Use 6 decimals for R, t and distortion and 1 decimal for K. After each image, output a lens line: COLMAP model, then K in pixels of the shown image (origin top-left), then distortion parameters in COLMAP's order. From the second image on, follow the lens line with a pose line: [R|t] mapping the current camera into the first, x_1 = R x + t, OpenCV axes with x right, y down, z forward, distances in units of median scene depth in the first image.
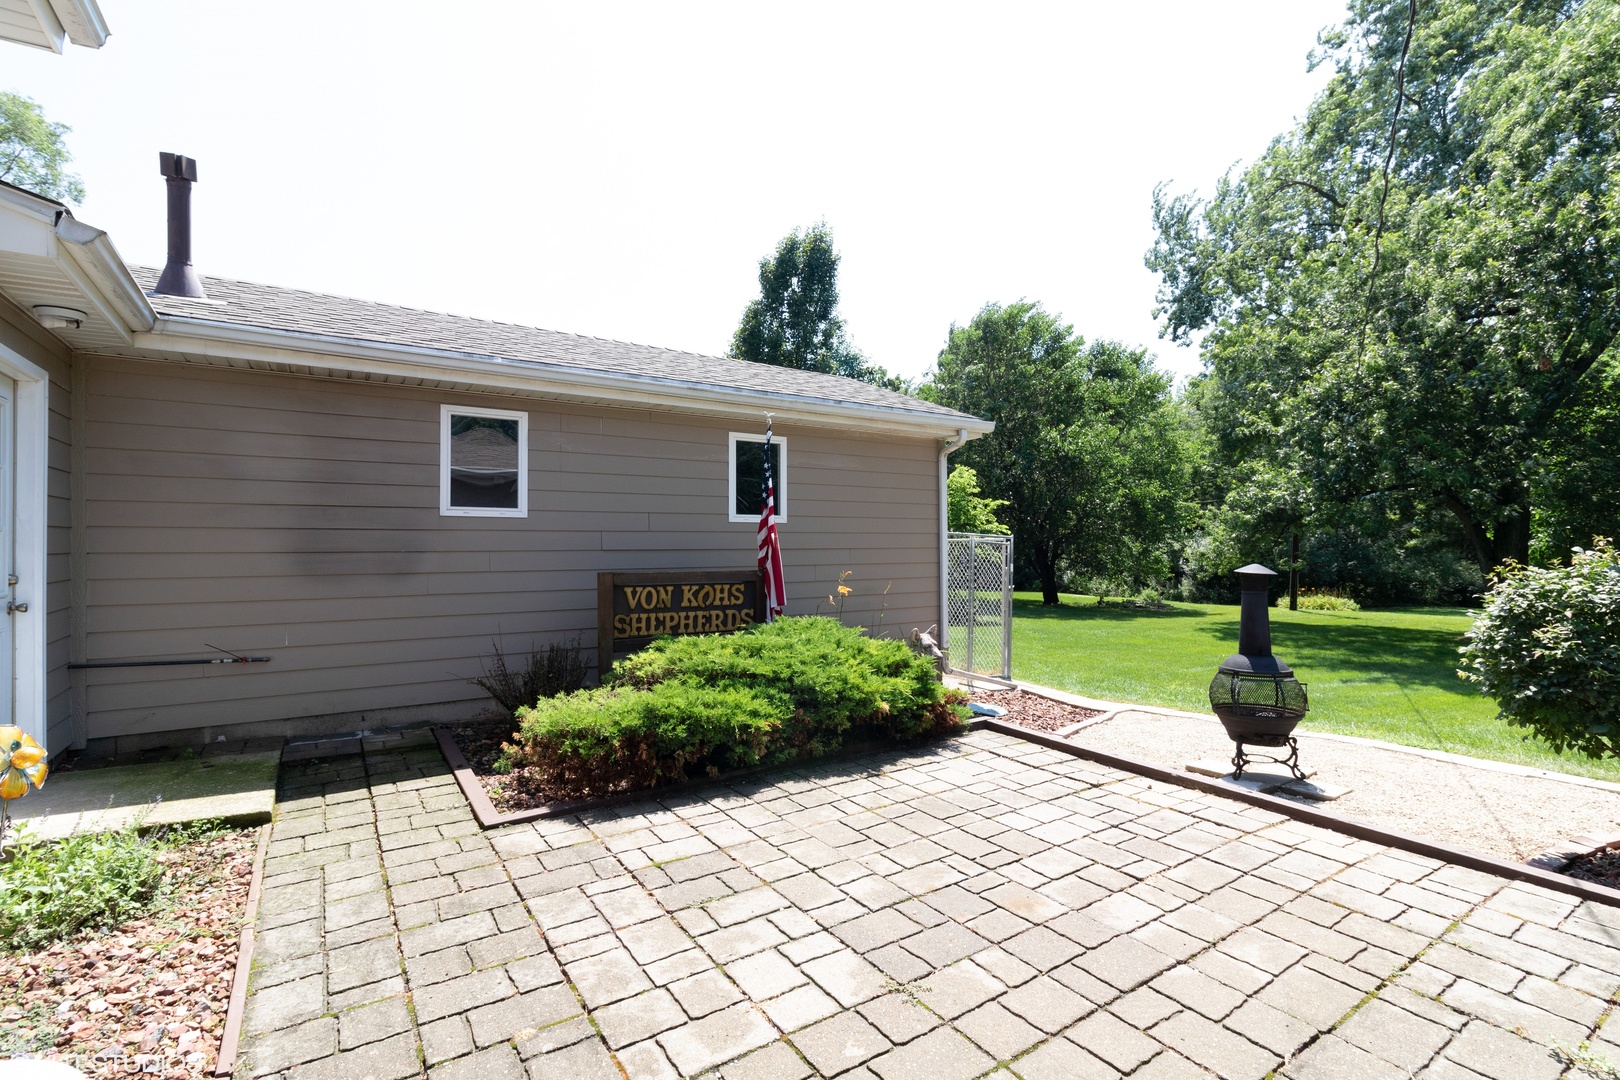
lens RADIAL K [[745.3, 0, 806.3], [0, 745.3, 541.8], [0, 0, 1]] dist [-0.005439, -0.001093]
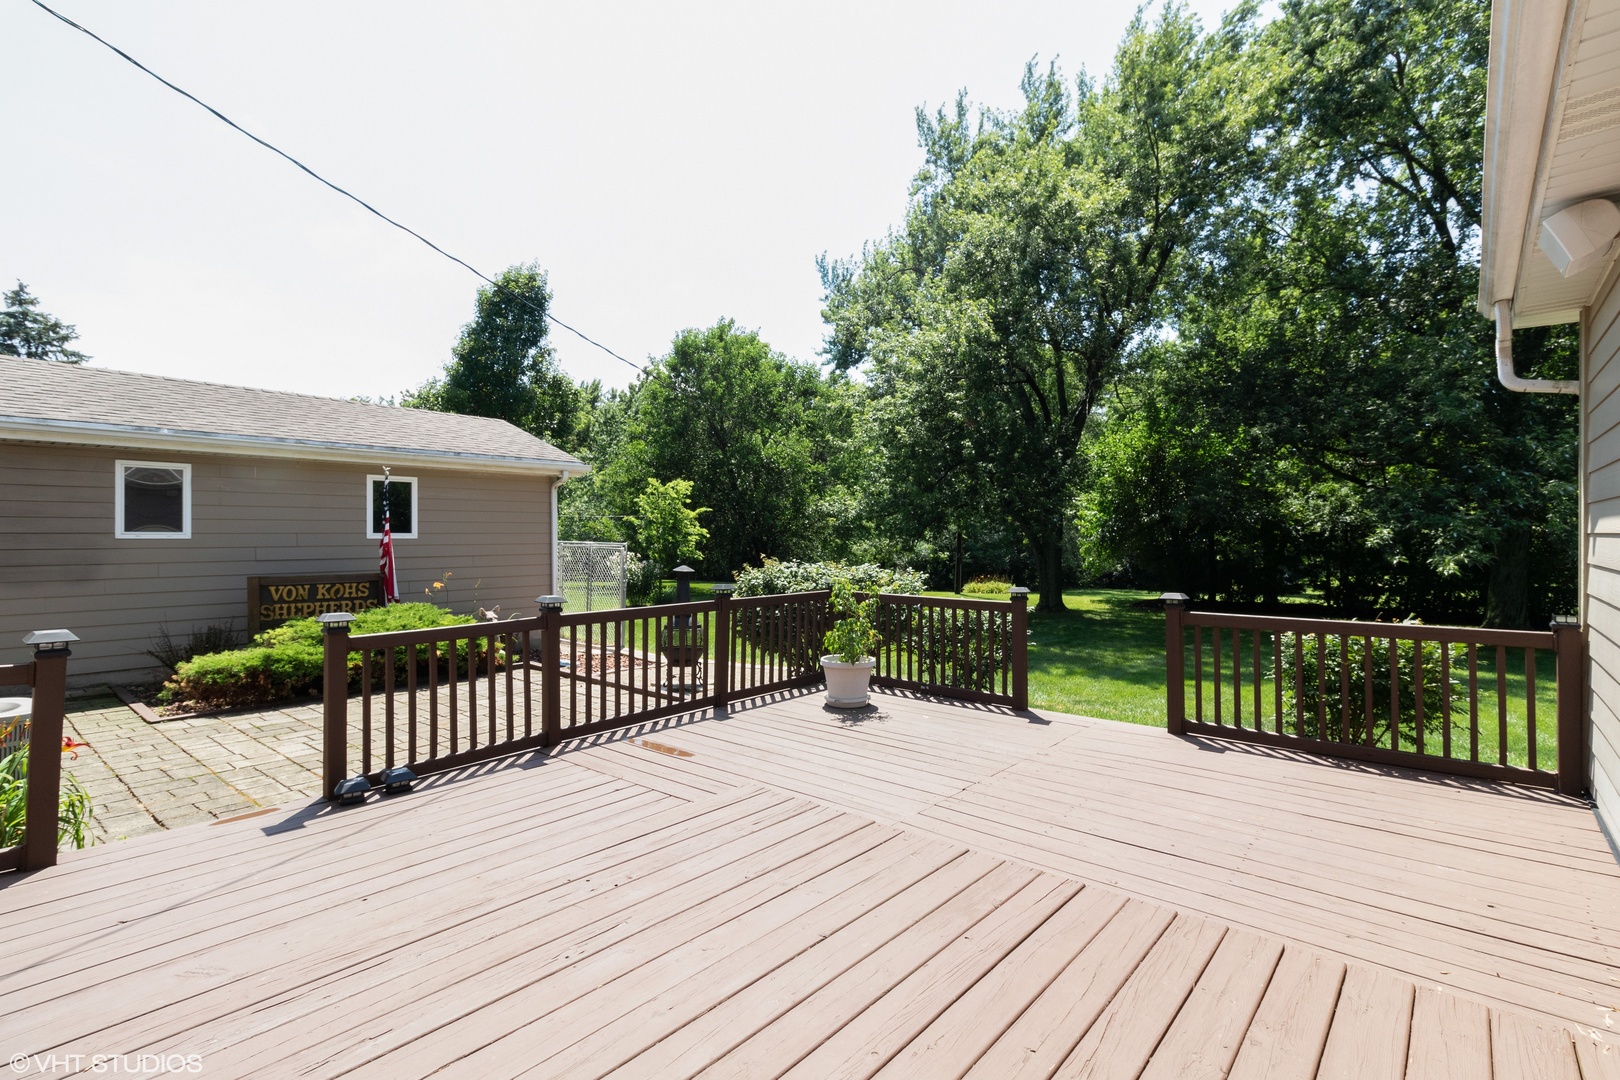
lens RADIAL K [[745.3, 0, 817.4], [0, 745.3, 536.7], [0, 0, 1]] dist [-0.005439, -0.001093]
pose [[0.953511, -0.005183, 0.301314, 0.341282], [0.006140, 0.999979, -0.002230, -0.026915], [-0.301296, 0.003976, 0.953522, -0.715349]]
